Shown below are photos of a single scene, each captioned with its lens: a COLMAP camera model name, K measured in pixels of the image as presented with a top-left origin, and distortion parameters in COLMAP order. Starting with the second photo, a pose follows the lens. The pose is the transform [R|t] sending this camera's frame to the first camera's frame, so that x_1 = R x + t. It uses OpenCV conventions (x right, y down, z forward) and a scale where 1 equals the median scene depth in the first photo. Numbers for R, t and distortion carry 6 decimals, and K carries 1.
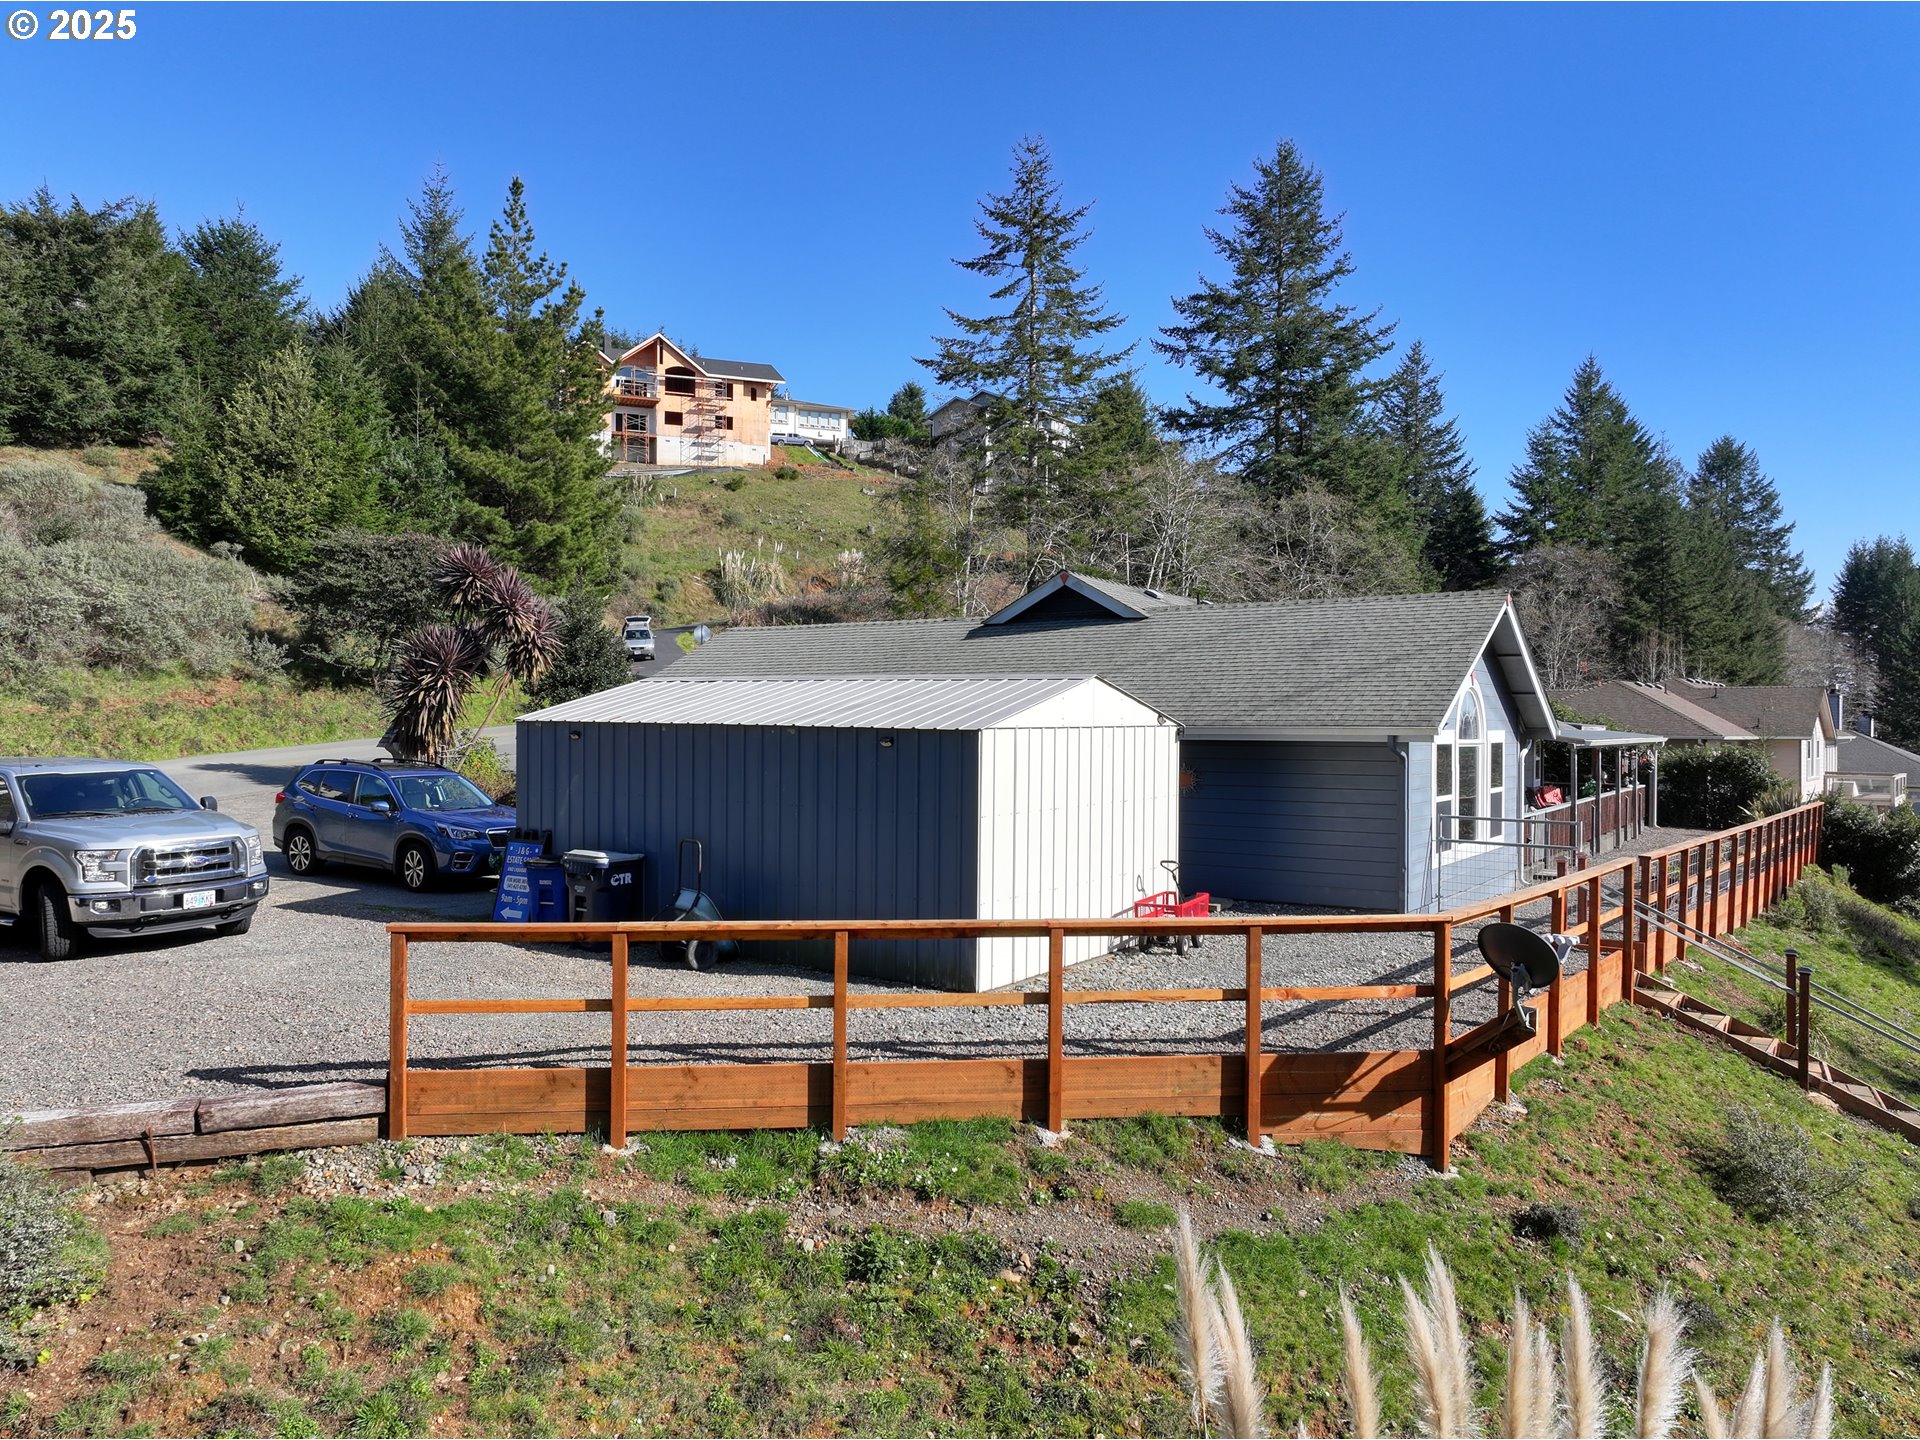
lens RADIAL K [[1352.8, 0, 960.0], [0, 1352.8, 720.0], [0, 0, 1]] dist [0.003944, 0.007630]
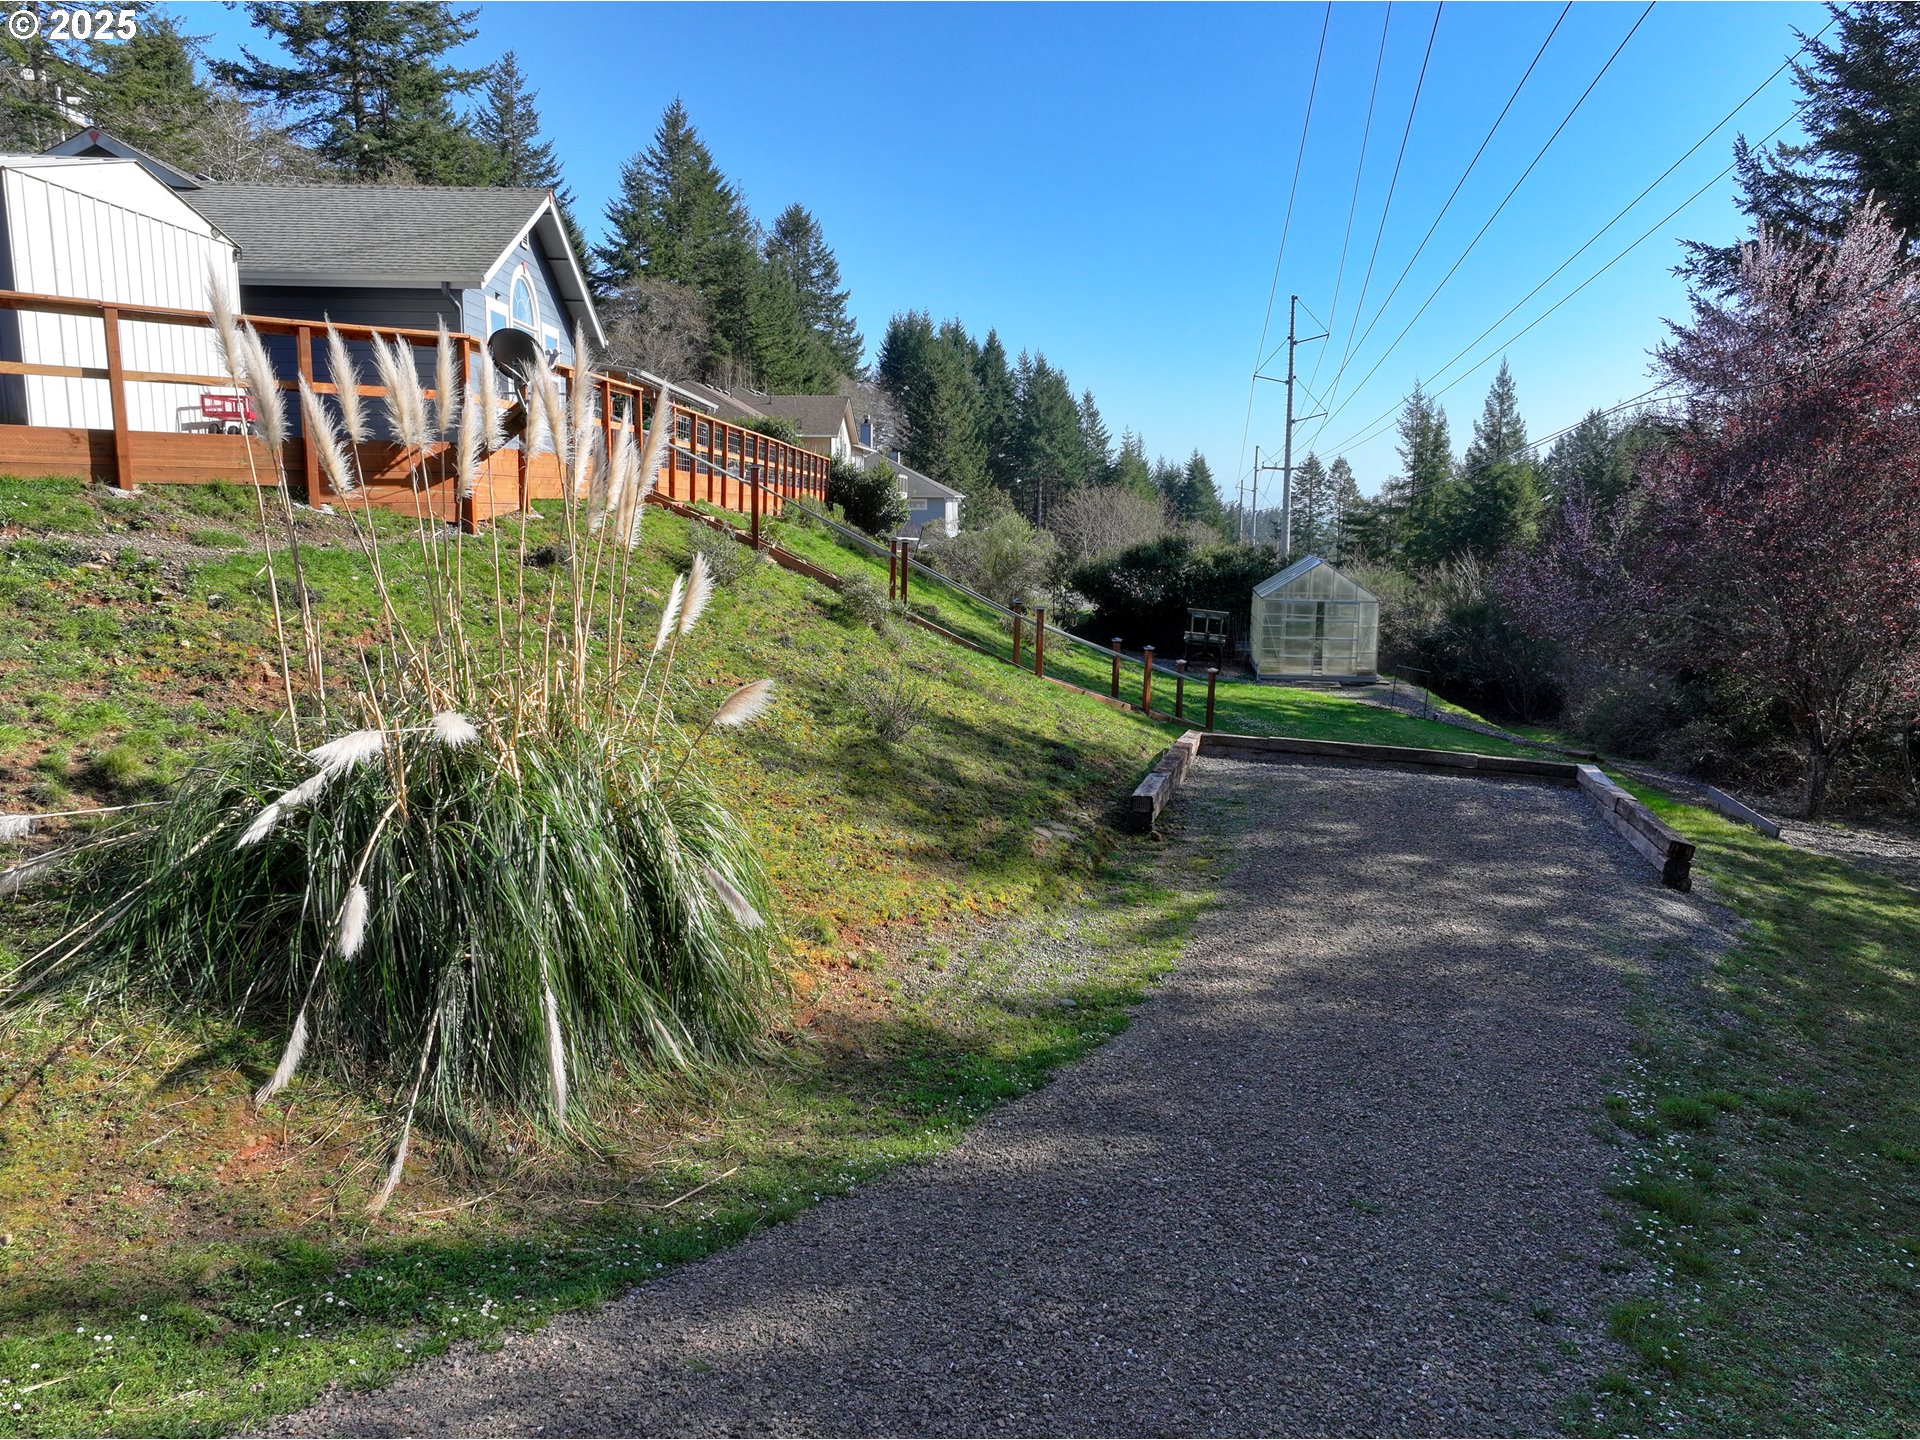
lens RADIAL K [[1352.7, 0, 960.0], [0, 1352.7, 720.0], [0, 0, 1]] dist [-0.003974, 0.031254]
pose [[0.812021, -0.092706, 0.576218, -0.004969], [-0.008746, 0.985260, 0.170840, 0.037197], [-0.583562, -0.143766, 0.799241, -0.048548]]
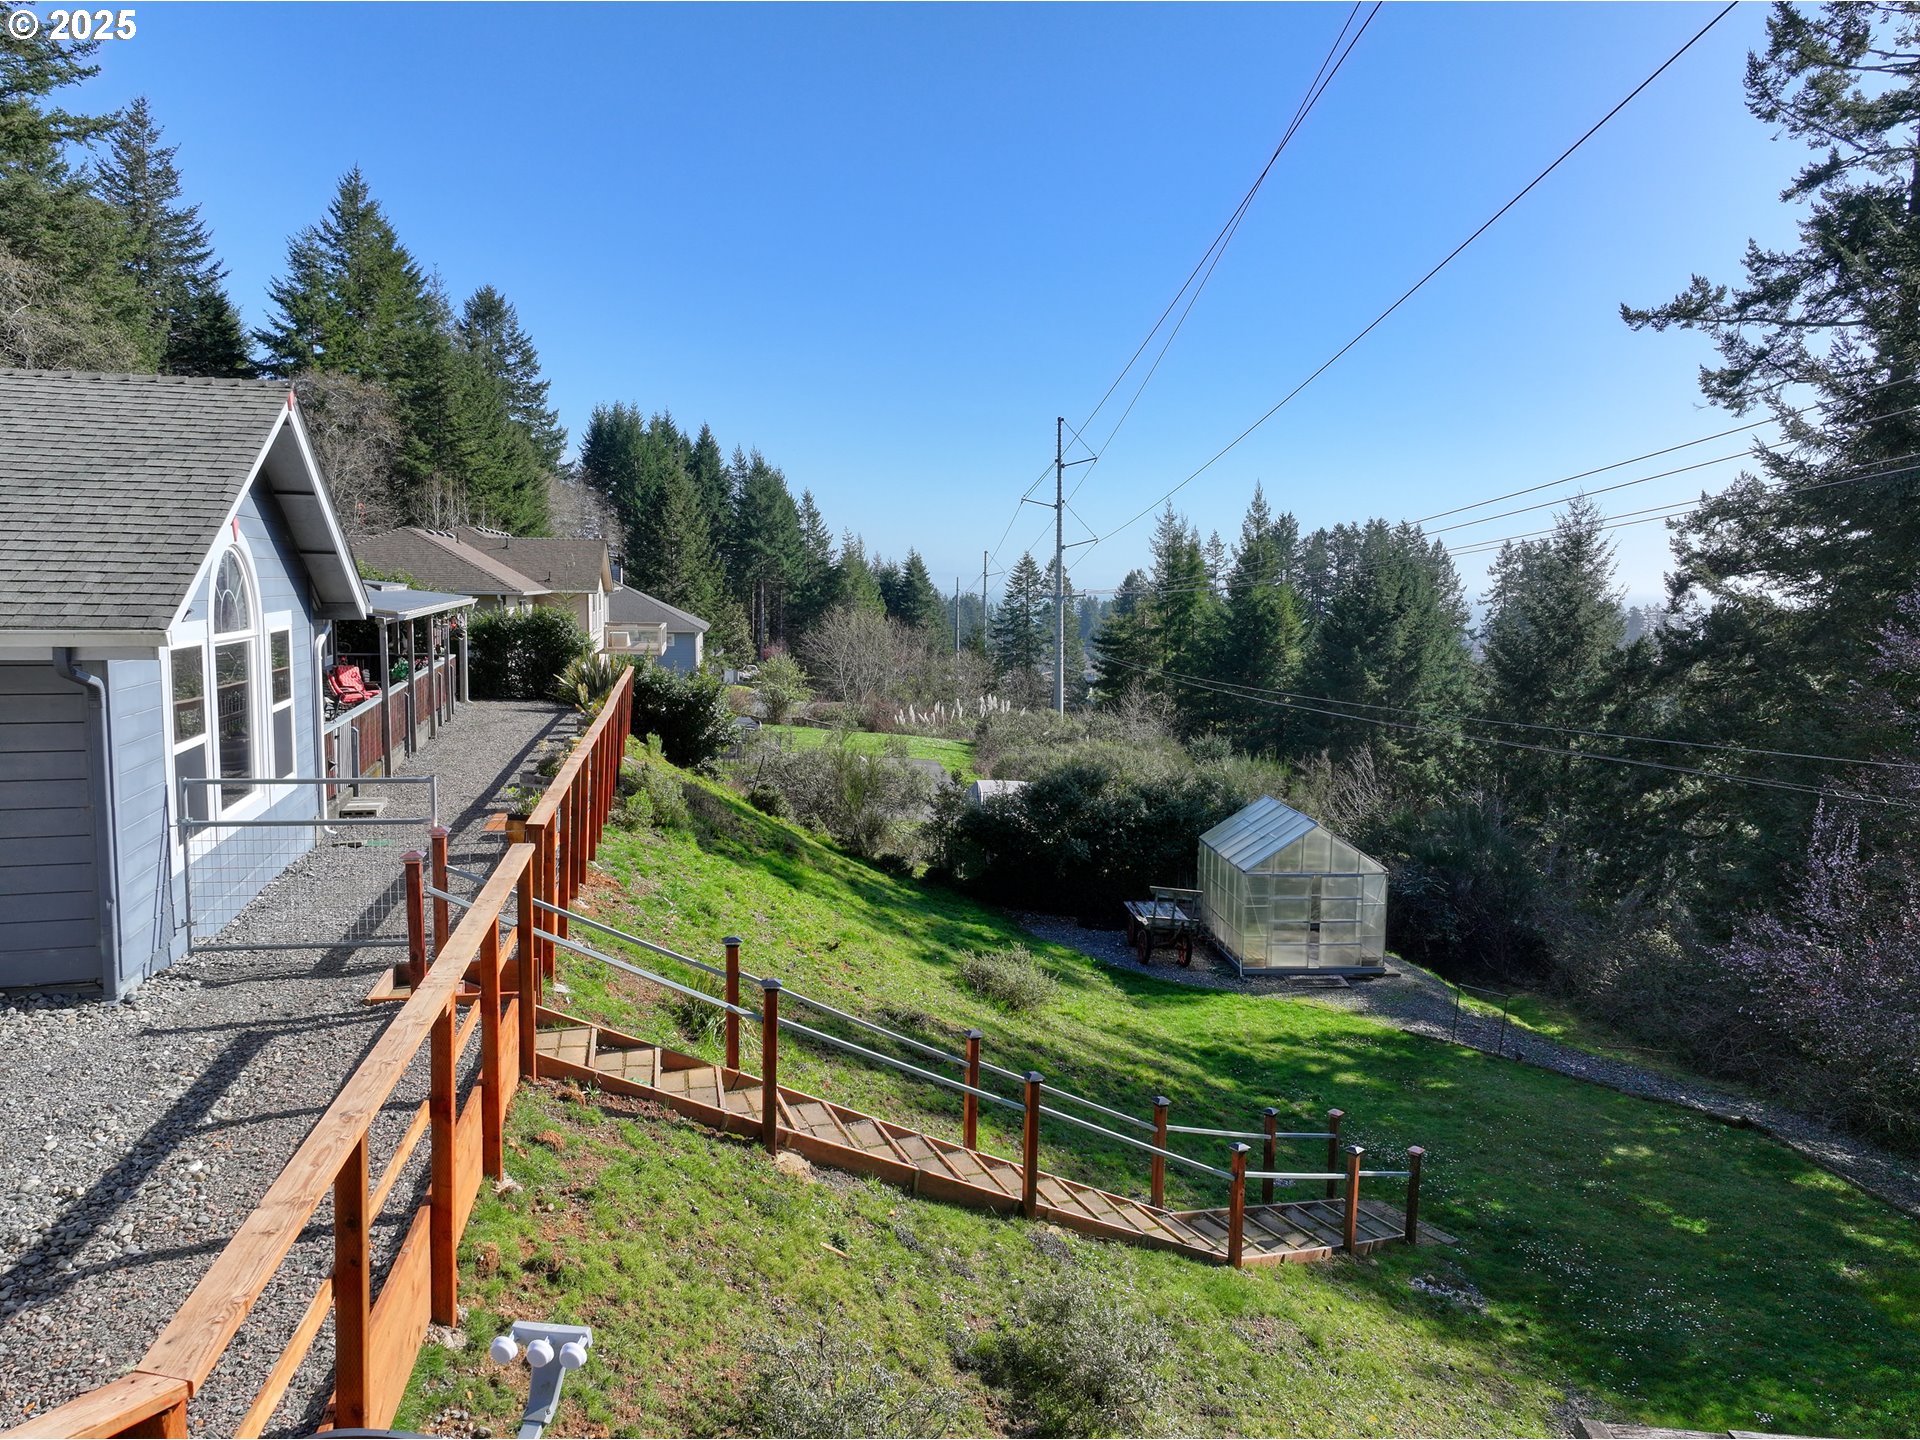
lens RADIAL K [[1352.7, 0, 960.0], [0, 1352.7, 720.0], [0, 0, 1]] dist [-0.003974, 0.031254]
pose [[0.661029, -0.074963, 0.746606, 0.034602], [-0.012460, 0.993764, 0.110810, -0.004402], [-0.750257, -0.082551, 0.655973, 0.090592]]
